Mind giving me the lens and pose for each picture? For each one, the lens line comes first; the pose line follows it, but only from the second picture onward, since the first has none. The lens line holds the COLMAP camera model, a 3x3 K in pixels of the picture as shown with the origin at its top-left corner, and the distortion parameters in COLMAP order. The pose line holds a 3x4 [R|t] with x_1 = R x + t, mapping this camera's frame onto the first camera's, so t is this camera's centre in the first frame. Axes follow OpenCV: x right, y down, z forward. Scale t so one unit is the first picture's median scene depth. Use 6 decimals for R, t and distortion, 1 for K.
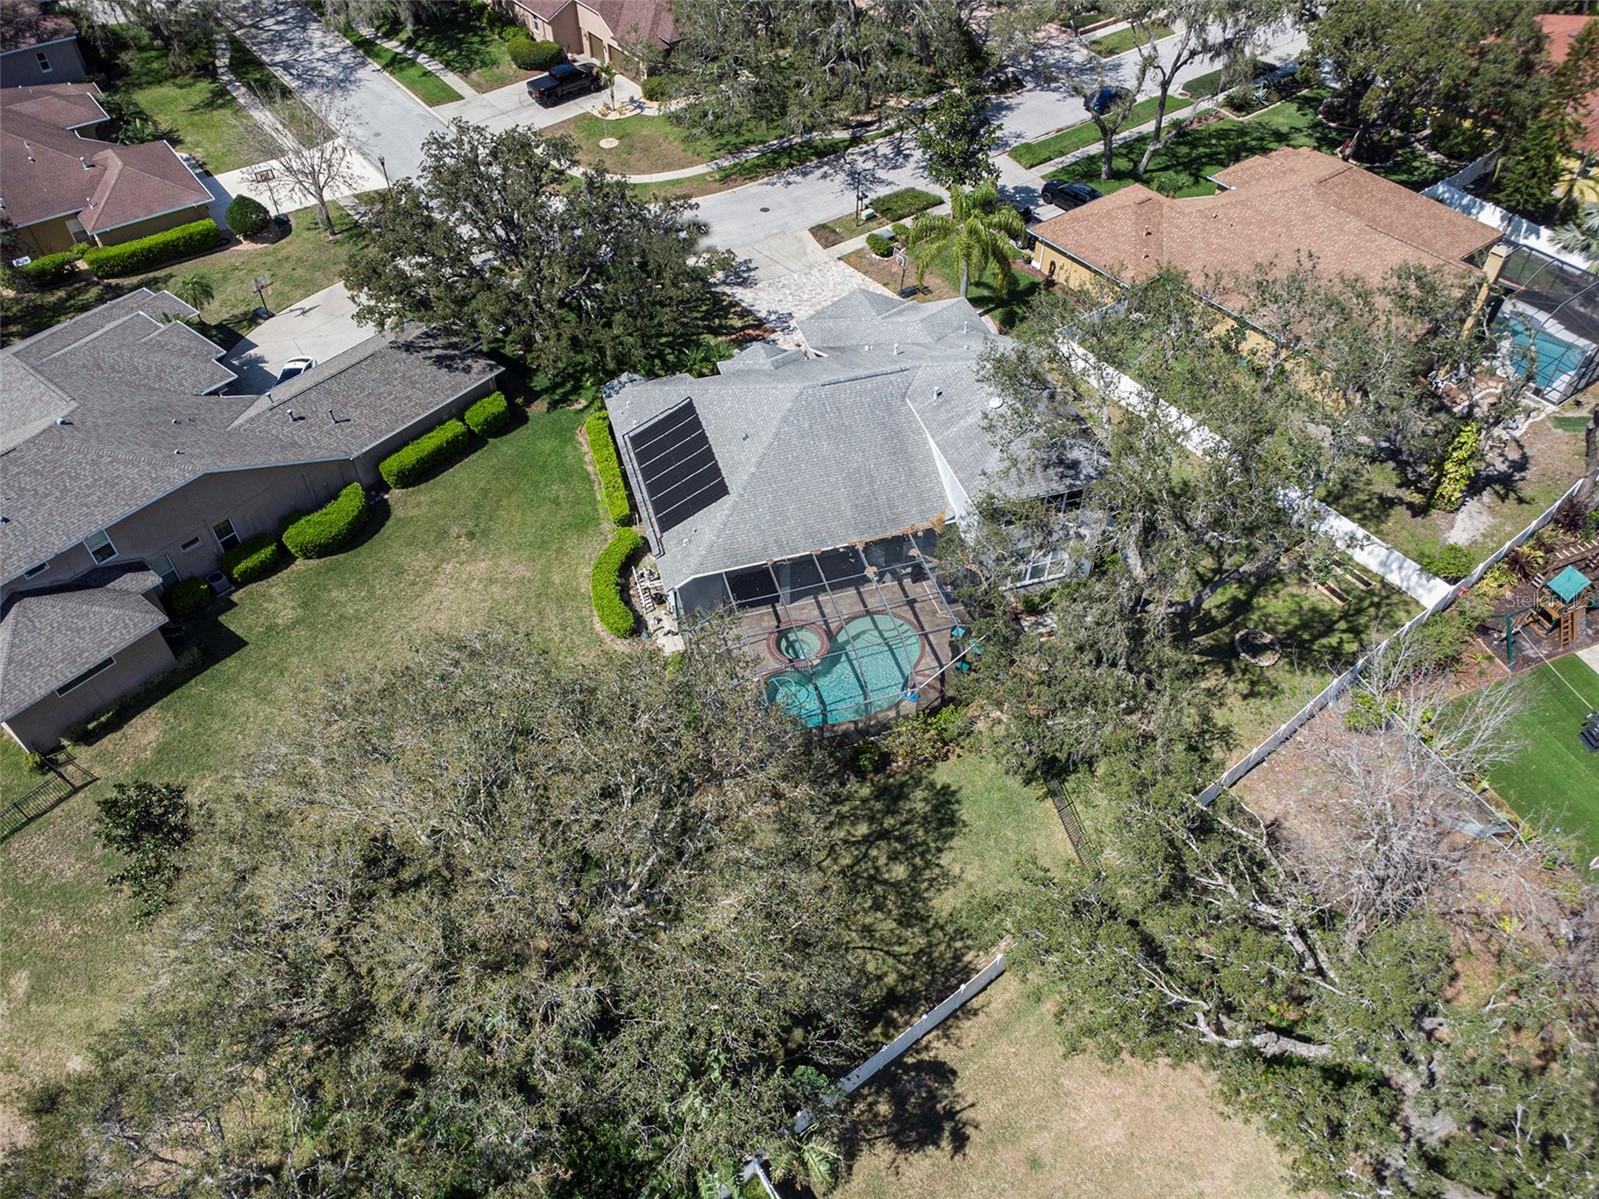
lens RADIAL K [[1157.4, 0, 796.8], [0, 1157.4, 595.7], [0, 0, 1]] dist [0.011538, -0.005864]
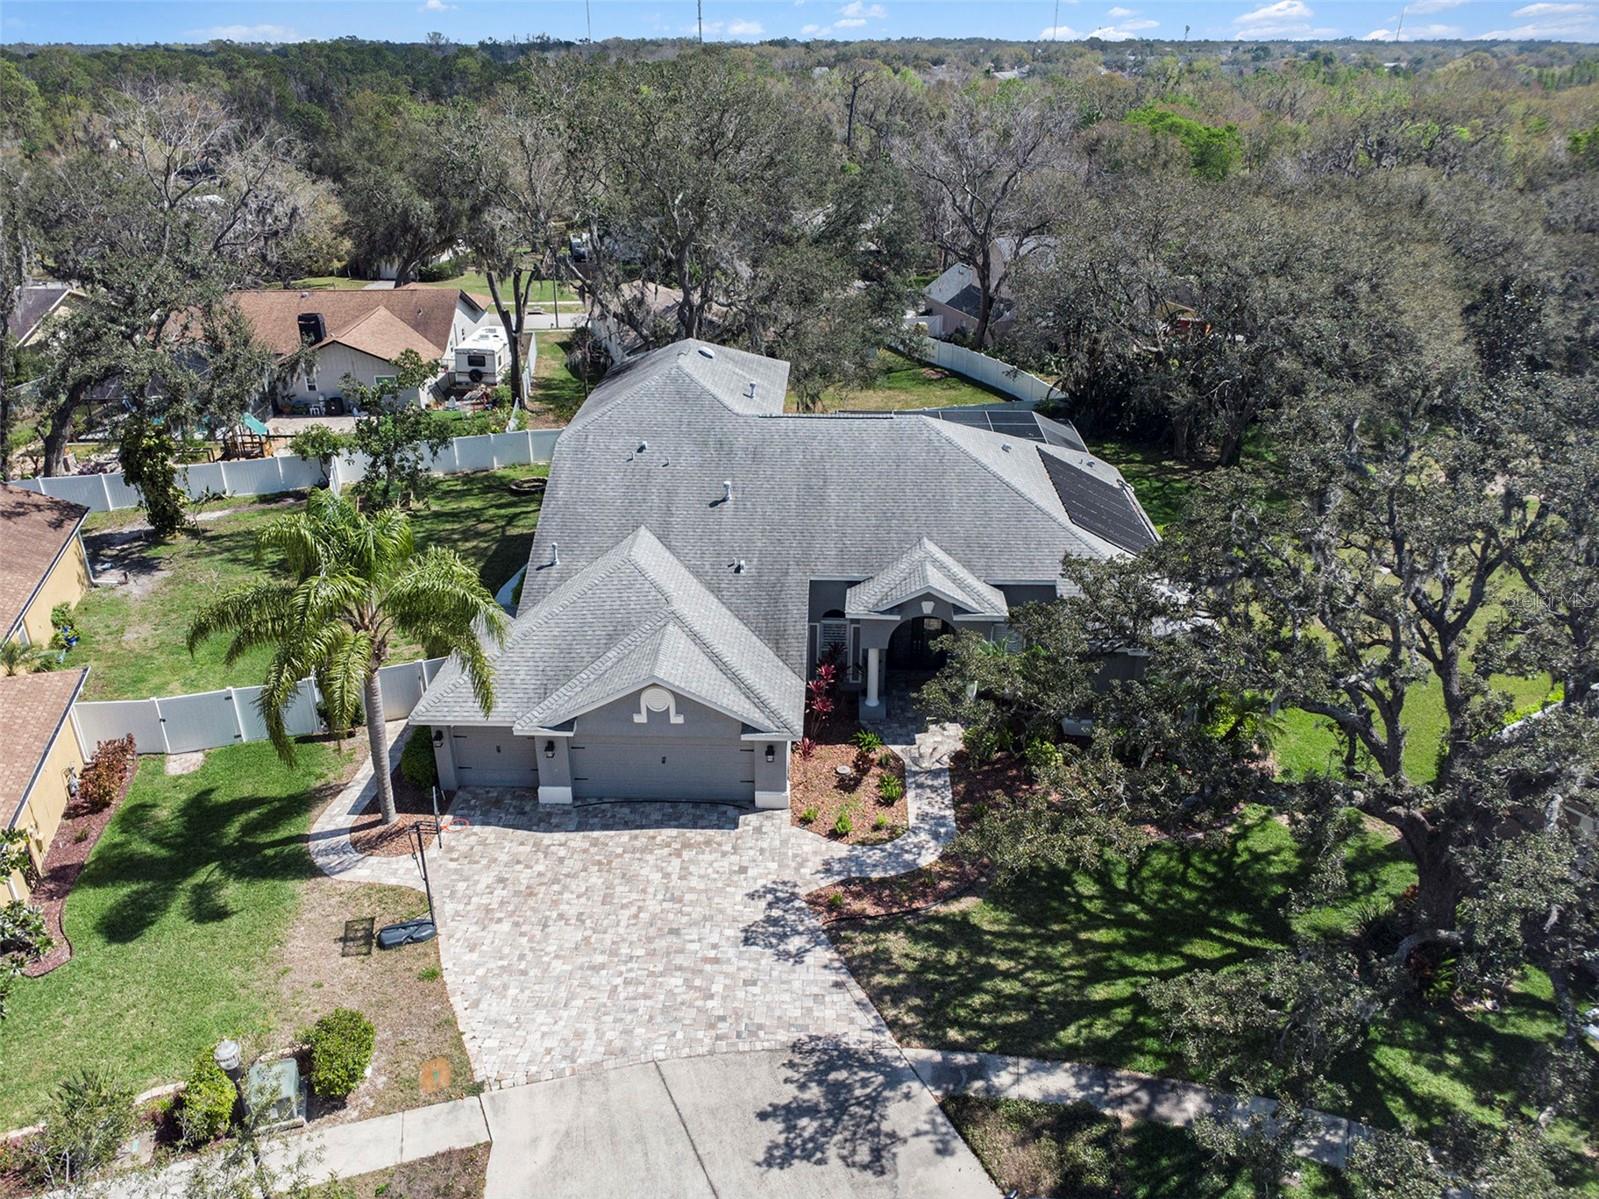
lens RADIAL K [[1168.0, 0, 794.5], [0, 1168.0, 601.4], [0, 0, 1]] dist [0.006001, 0.000644]
pose [[-0.943891, -0.138685, 0.299726, -0.139560], [0.239614, 0.336982, 0.910510, -0.737982], [-0.227276, 0.931241, -0.284844, 1.203375]]
